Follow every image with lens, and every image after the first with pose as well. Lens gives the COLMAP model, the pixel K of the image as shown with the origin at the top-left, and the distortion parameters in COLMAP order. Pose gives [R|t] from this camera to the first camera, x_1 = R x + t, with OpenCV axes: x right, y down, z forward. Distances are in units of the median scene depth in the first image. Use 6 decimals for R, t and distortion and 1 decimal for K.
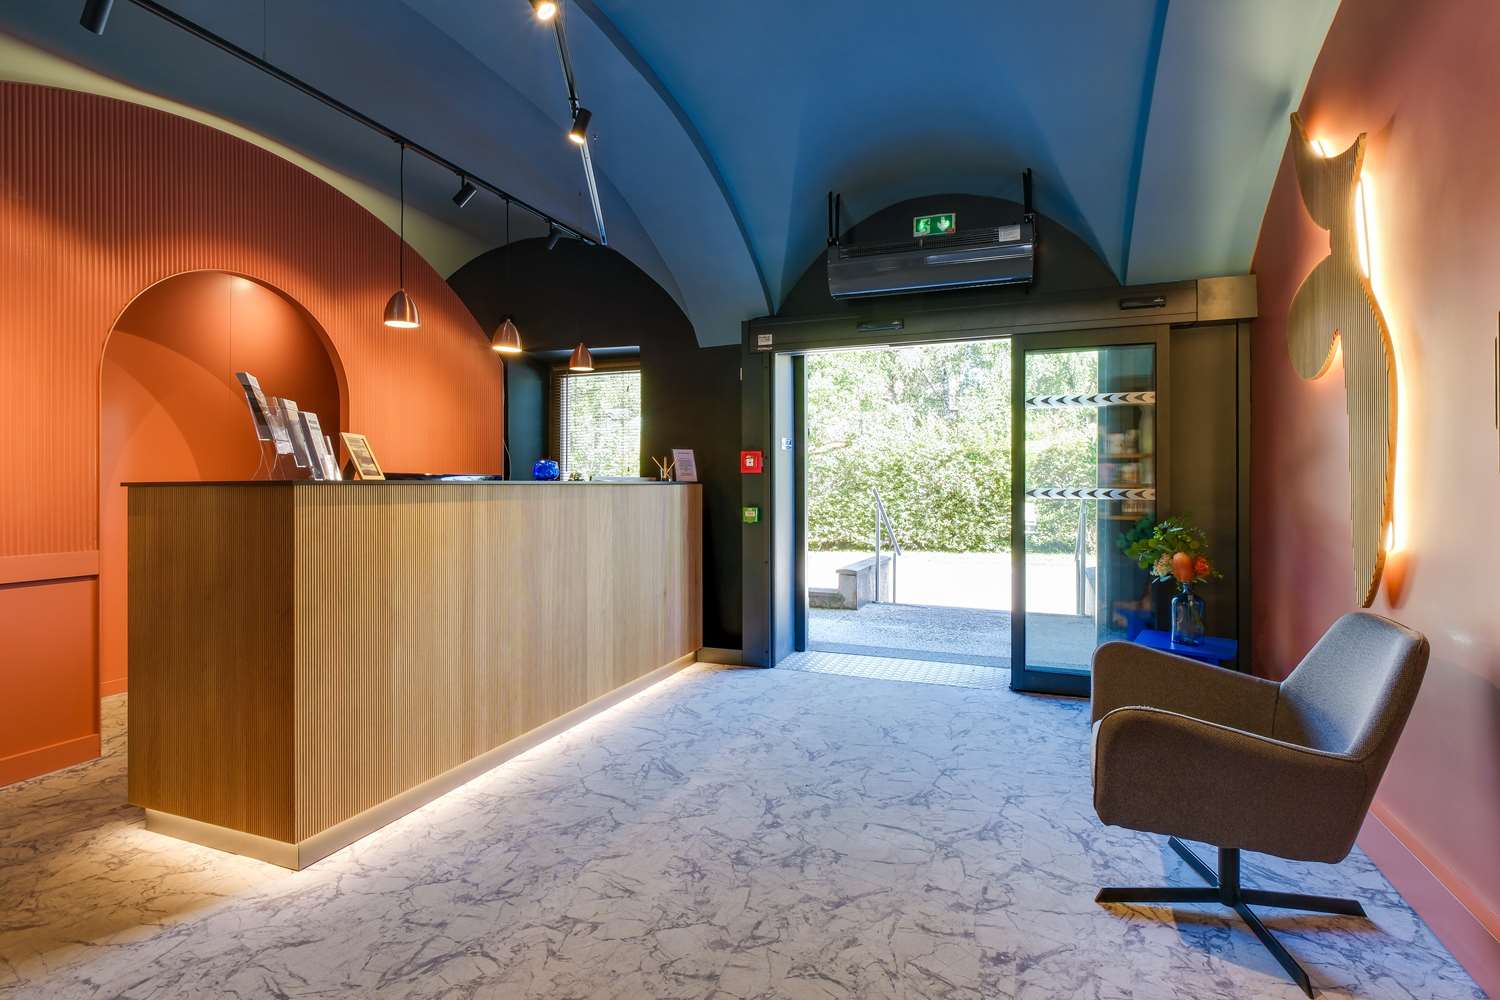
lens RADIAL K [[736.8, 0, 756.2], [0, 736.8, 475.0], [0, 0, 1]] dist [0.000736, 0.000058]
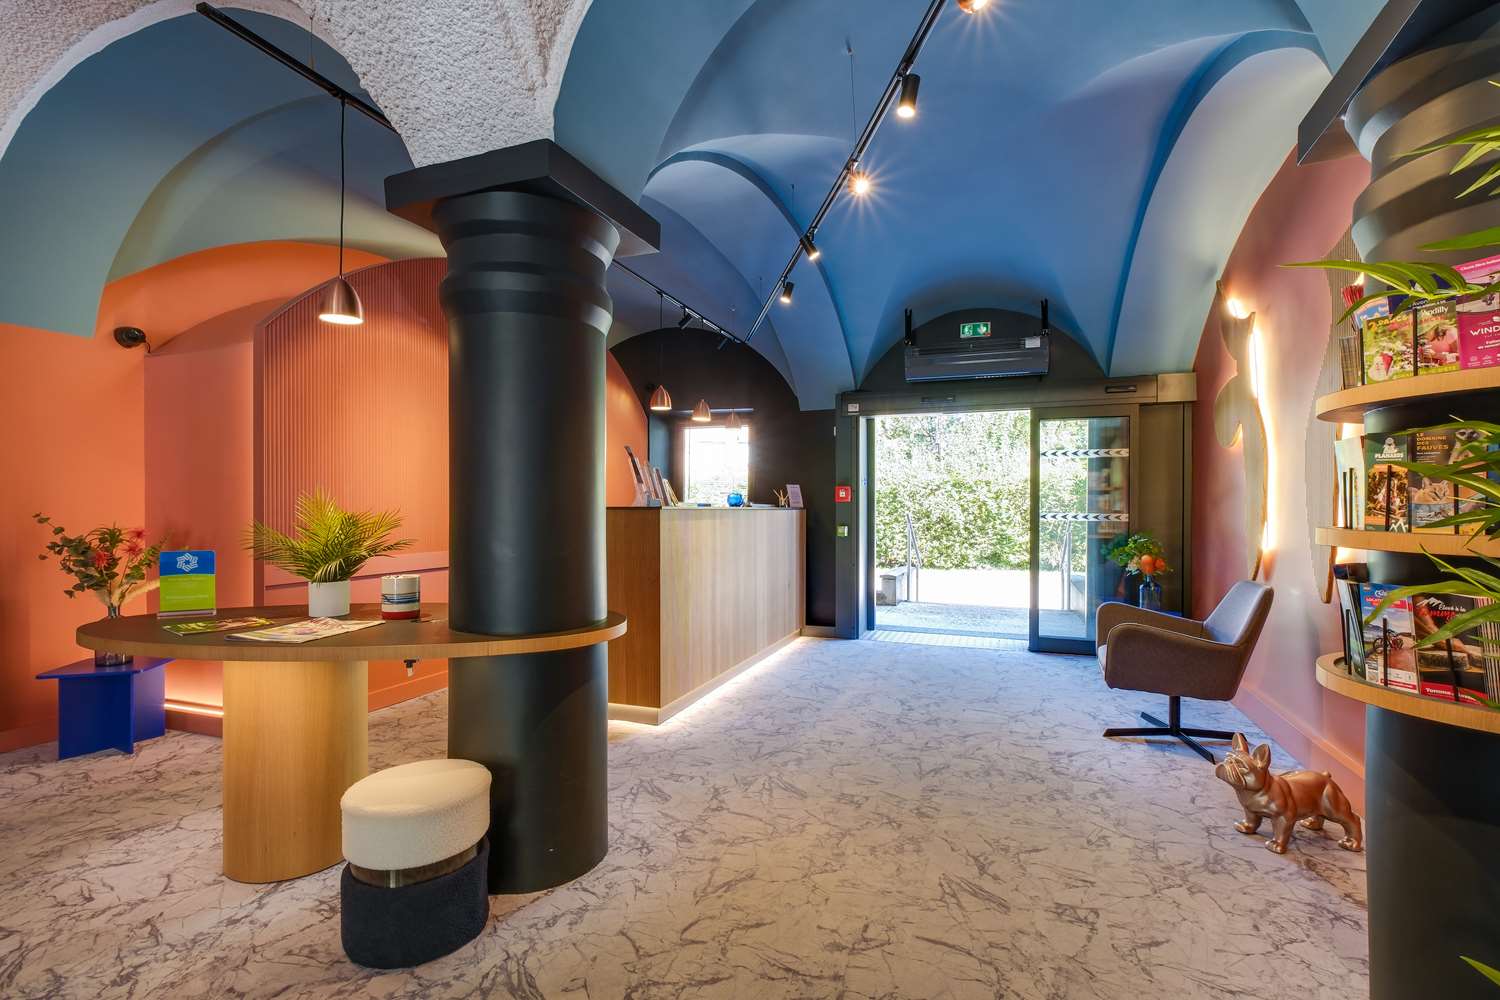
lens RADIAL K [[686.7, 0, 750.7], [0, 686.7, 501.5], [0, 0, 1]] dist [-0.000694, 0.000475]
pose [[0.999934, 0.004413, 0.010618, -0.237557], [-0.004425, 0.999990, 0.001144, -0.004297], [-0.010613, -0.001191, 0.999943, -0.380260]]
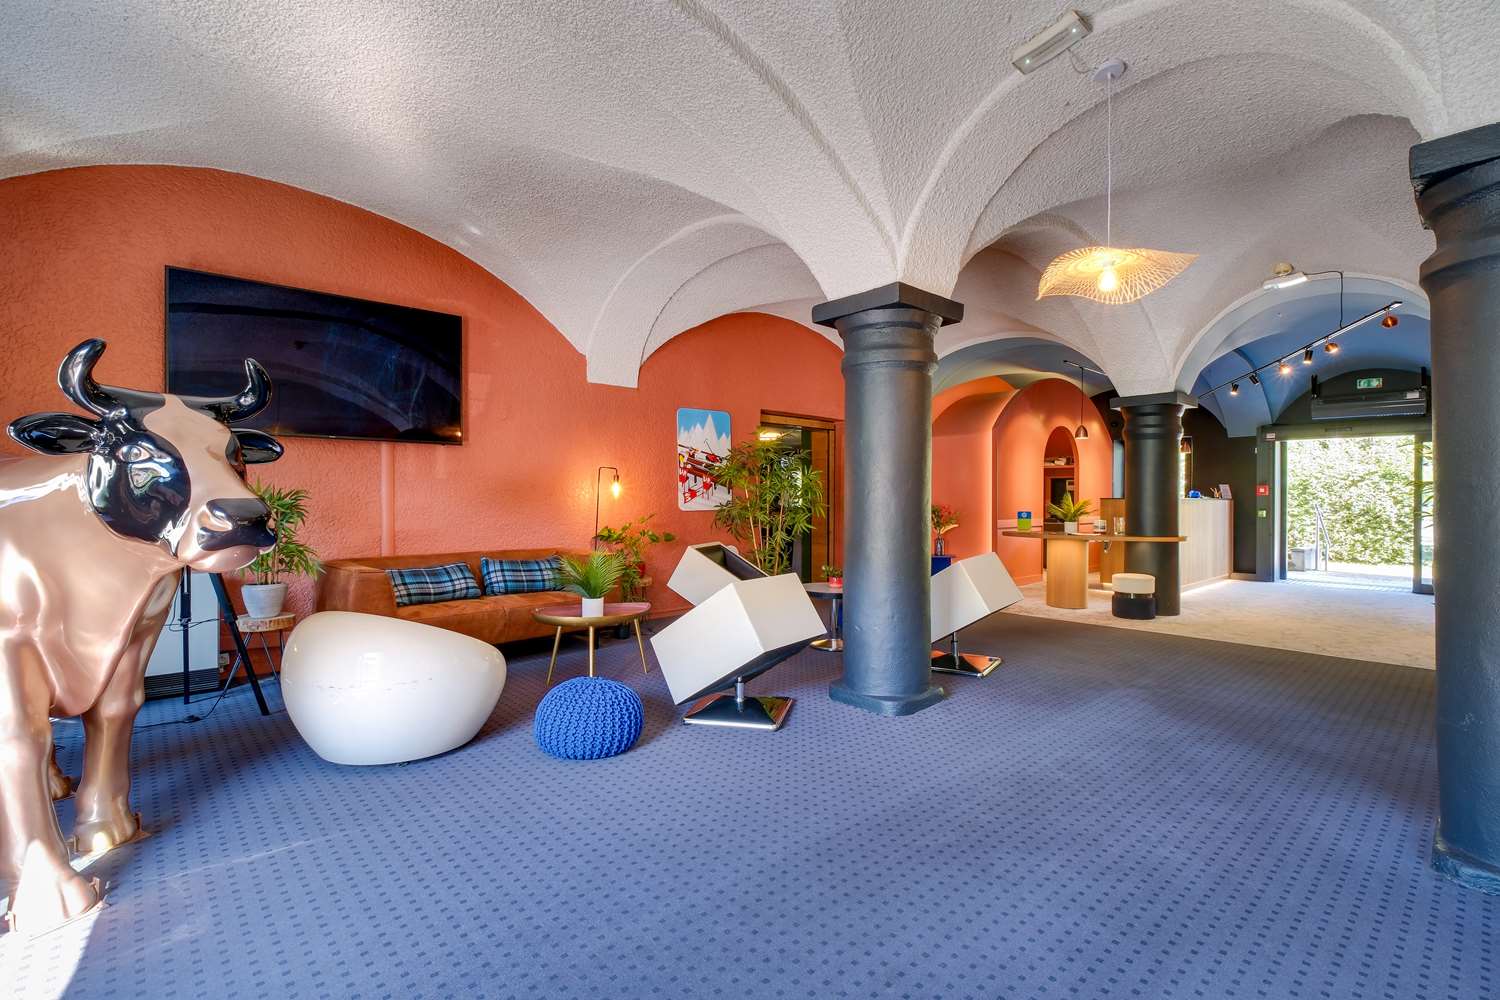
lens RADIAL K [[686.7, 0, 756.1], [0, 686.7, 495.0], [0, 0, 1]] dist [-0.000694, 0.000475]
pose [[0.896695, 0.006979, -0.442594, -0.557756], [-0.003790, 0.999960, 0.008090, -0.017009], [0.442633, -0.005577, 0.896685, -1.875572]]
